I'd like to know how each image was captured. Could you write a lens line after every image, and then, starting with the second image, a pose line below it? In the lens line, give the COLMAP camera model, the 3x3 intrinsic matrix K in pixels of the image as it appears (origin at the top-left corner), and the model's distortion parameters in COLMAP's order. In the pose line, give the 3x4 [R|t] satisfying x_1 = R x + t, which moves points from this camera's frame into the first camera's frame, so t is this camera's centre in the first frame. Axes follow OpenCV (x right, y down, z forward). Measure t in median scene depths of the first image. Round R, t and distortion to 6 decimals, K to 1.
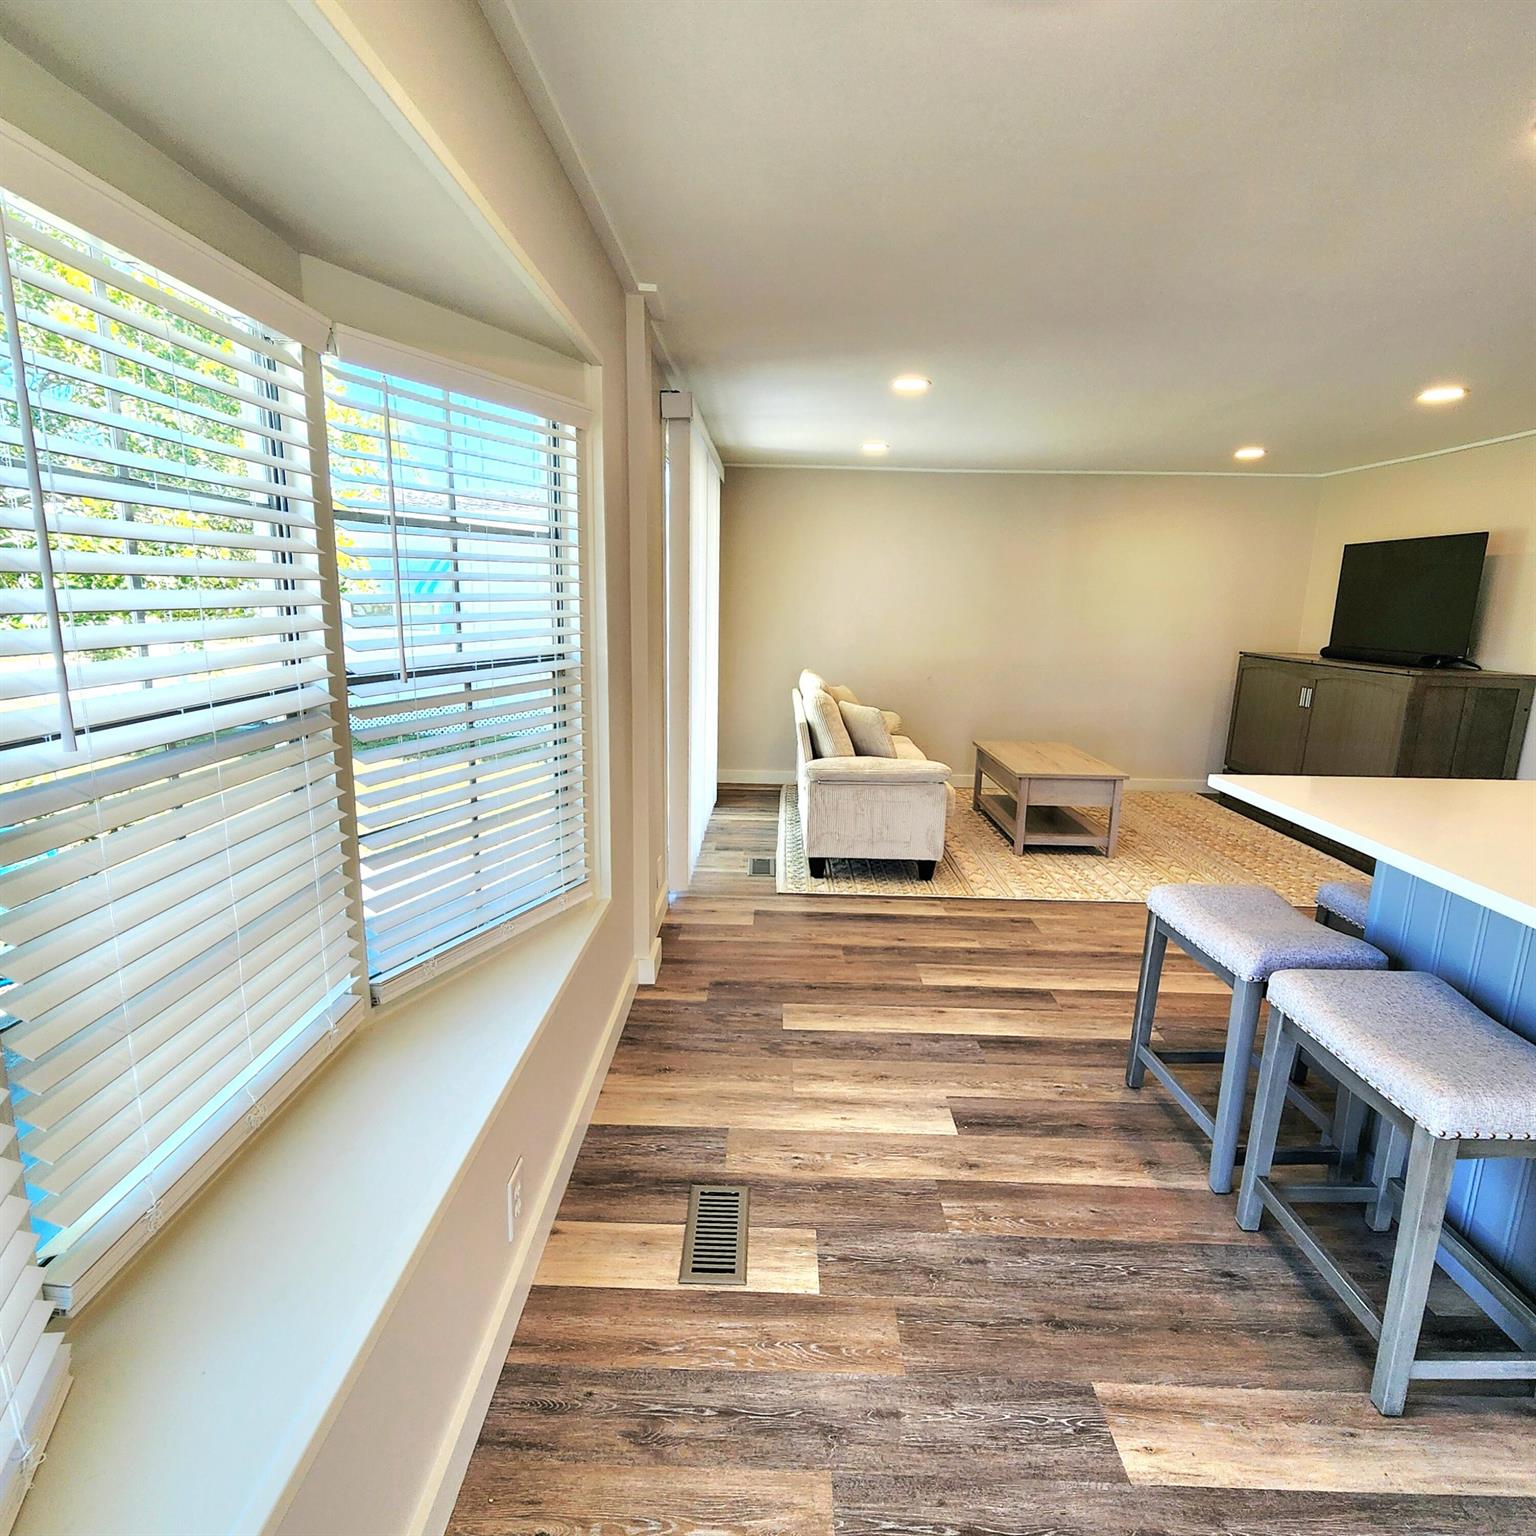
lens RADIAL K [[846.3, 0, 752.1], [0, 846.3, 786.4], [0, 0, 1]] dist [0.003925, -0.002612]
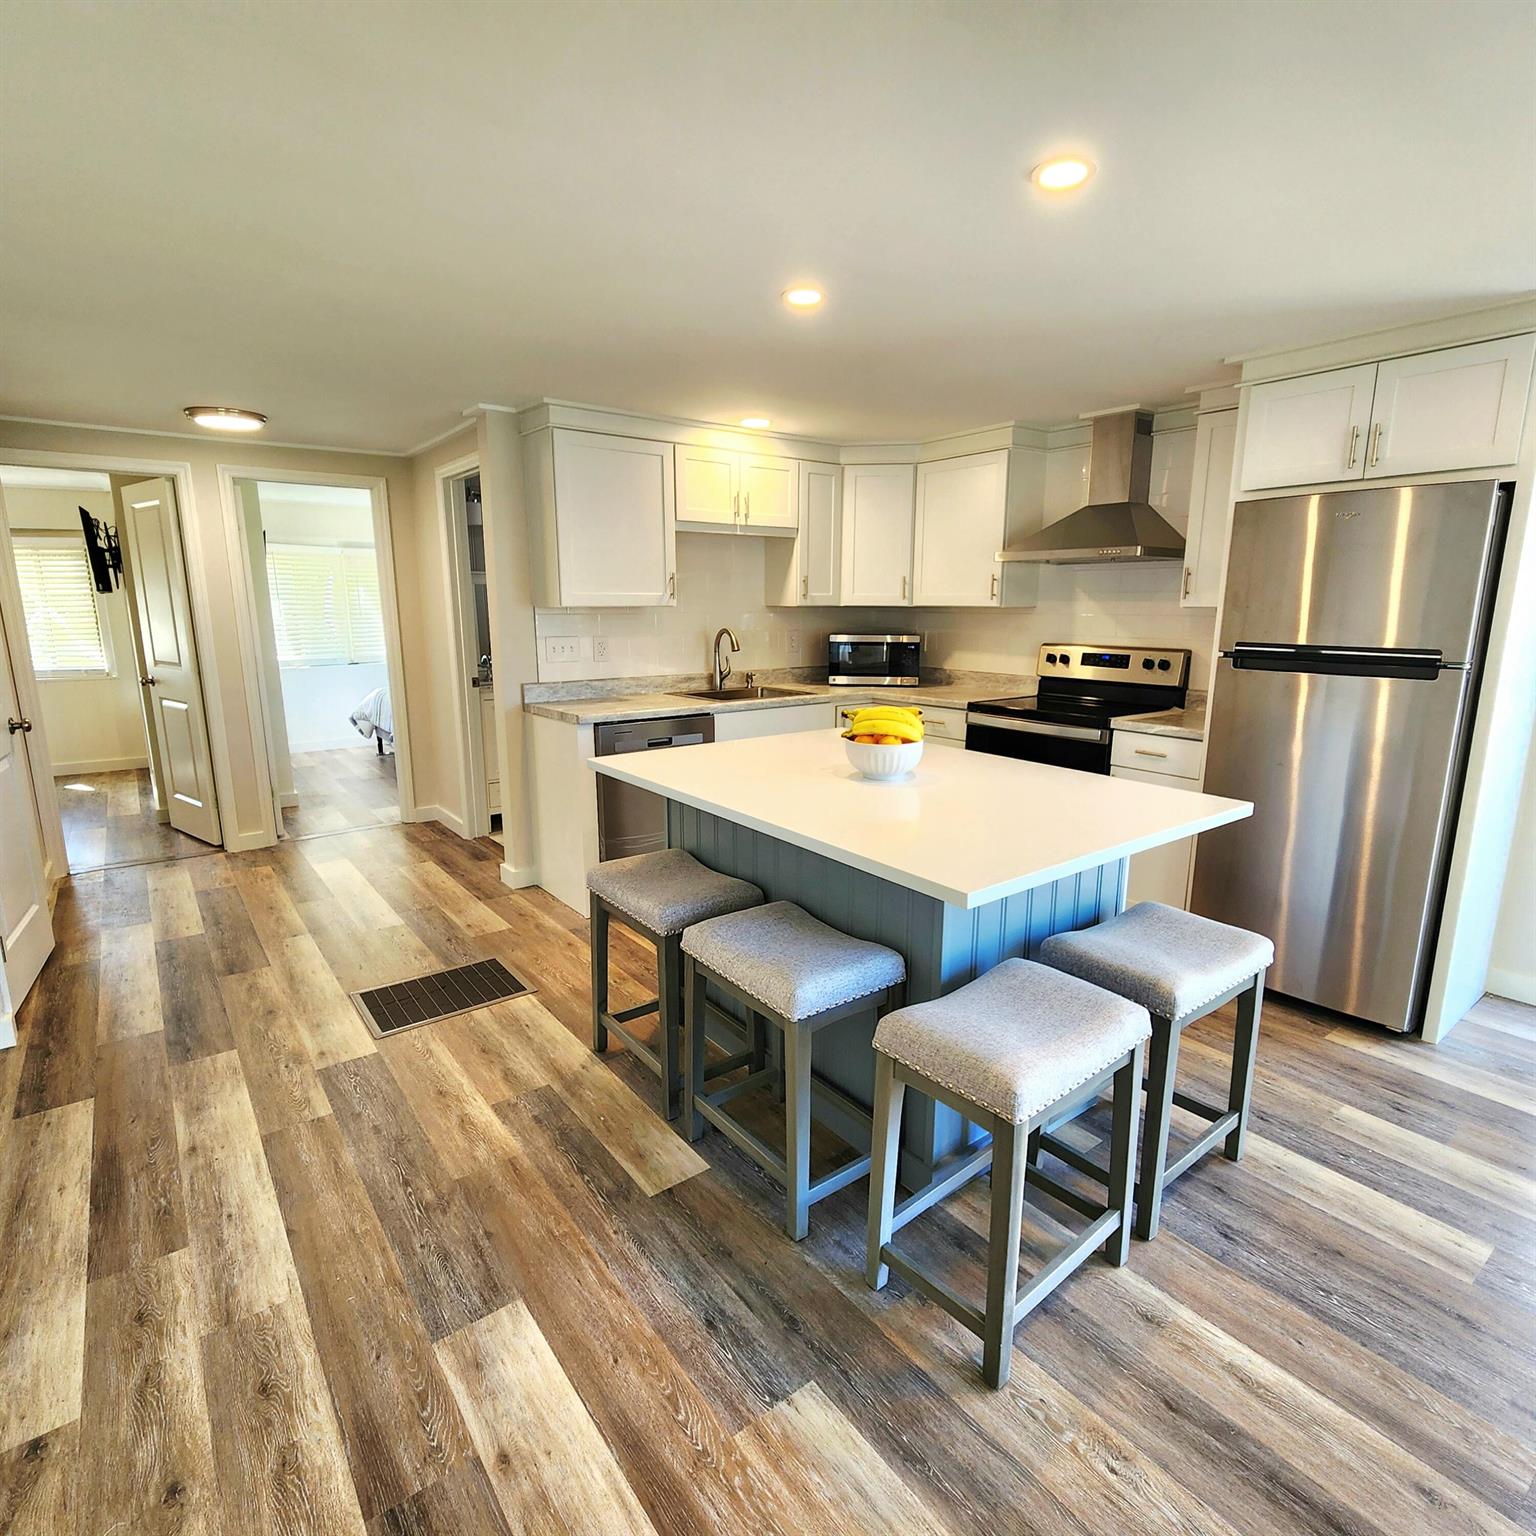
lens RADIAL K [[846.3, 0, 770.2], [0, 846.3, 766.6], [0, 0, 1]] dist [0.003925, -0.002612]
pose [[-0.635165, -0.167944, 0.753896, 0.191897], [0.155069, 0.928472, 0.337481, -0.392091], [-0.756650, 0.331262, -0.563690, 1.649255]]
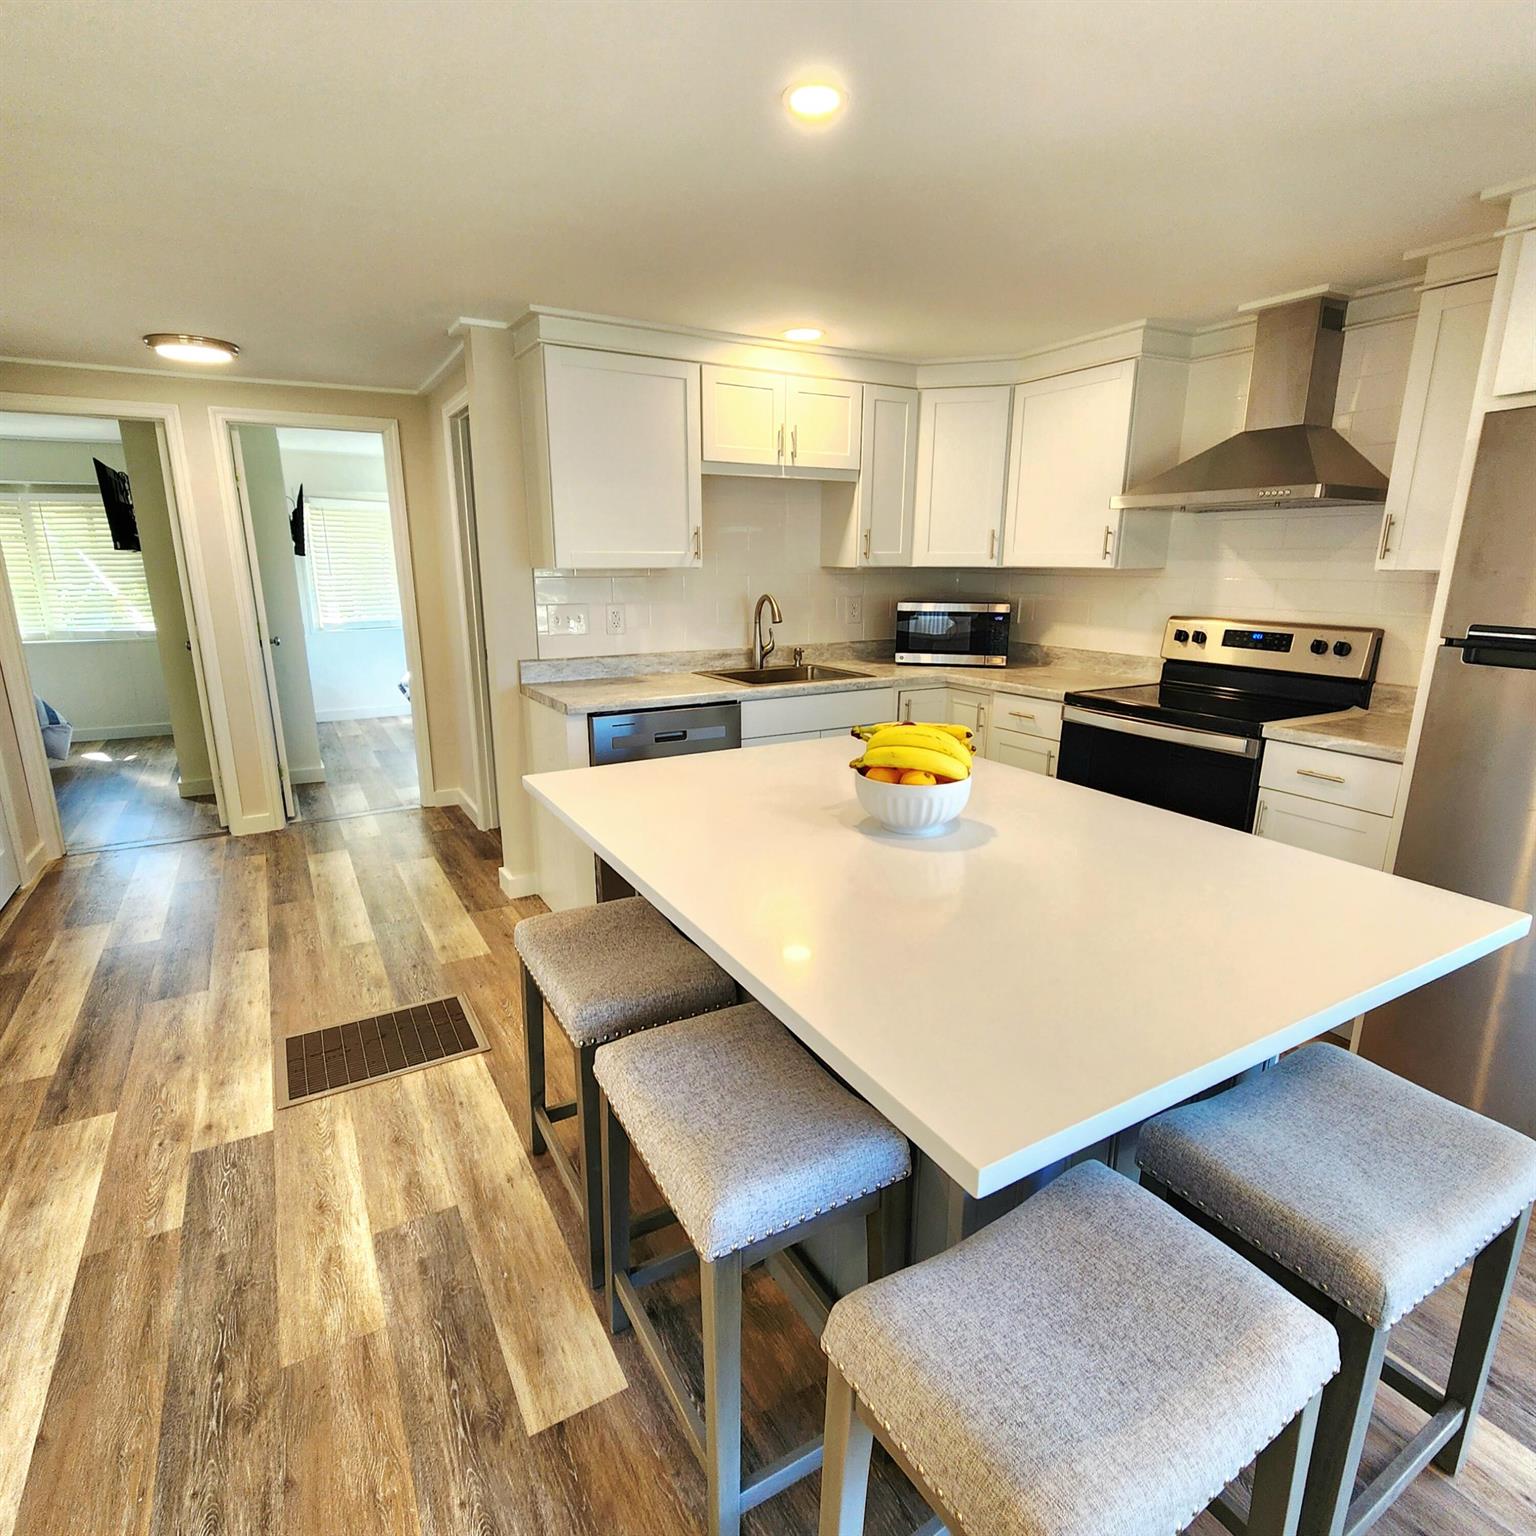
lens RADIAL K [[846.3, 0, 760.3], [0, 846.3, 778.6], [0, 0, 1]] dist [0.003925, -0.002612]
pose [[-0.526007, -0.232610, 0.818052, 0.415310], [0.175202, 0.911603, 0.371866, -0.318703], [-0.832239, 0.338929, -0.438755, 1.315331]]
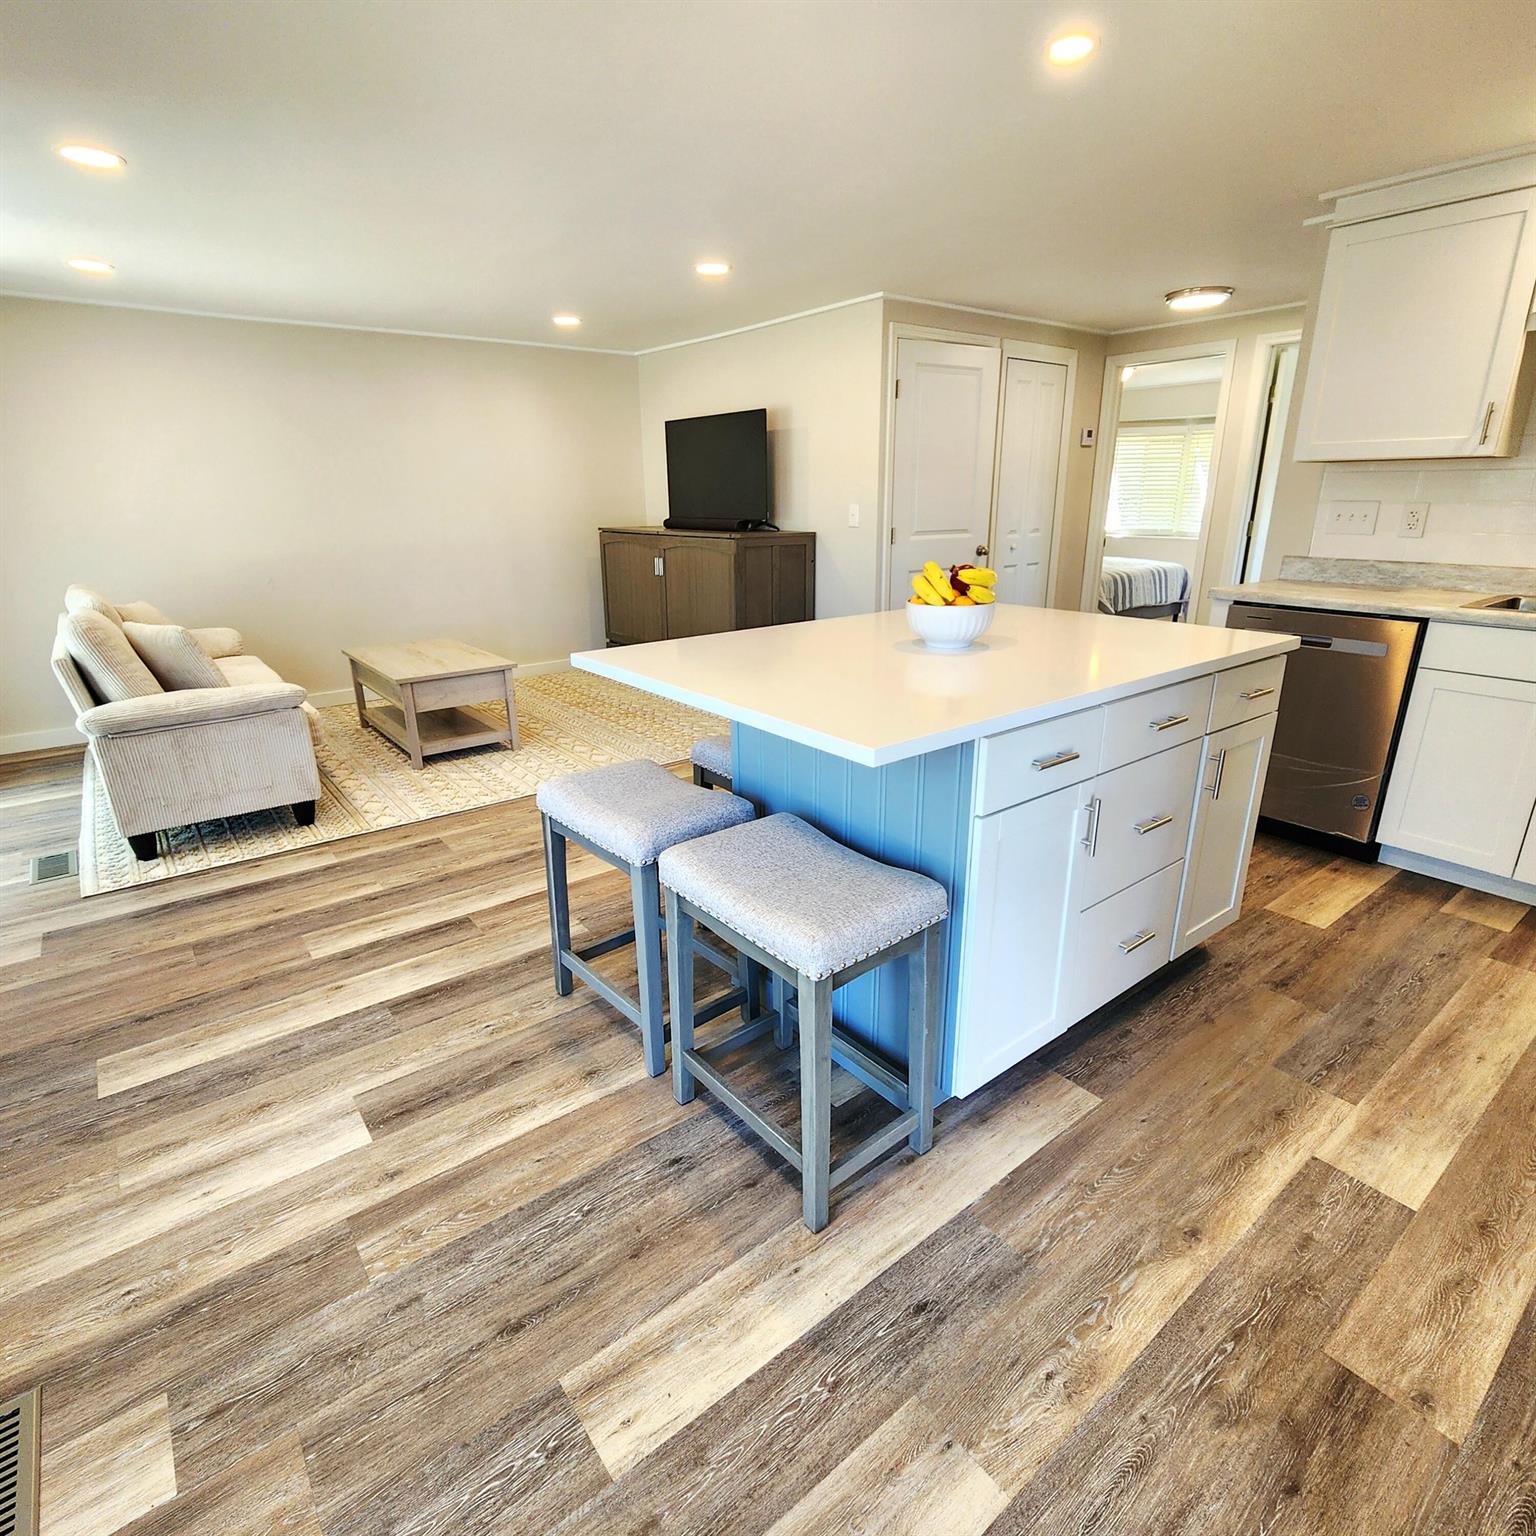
lens RADIAL K [[846.3, 0, 767.8], [0, 846.3, 769.6], [0, 0, 1]] dist [0.003925, -0.002612]
pose [[0.768278, -0.222254, 0.600294, 0.141393], [0.159790, 0.974688, 0.156365, 0.001302], [-0.619852, -0.024211, 0.784345, 0.160982]]
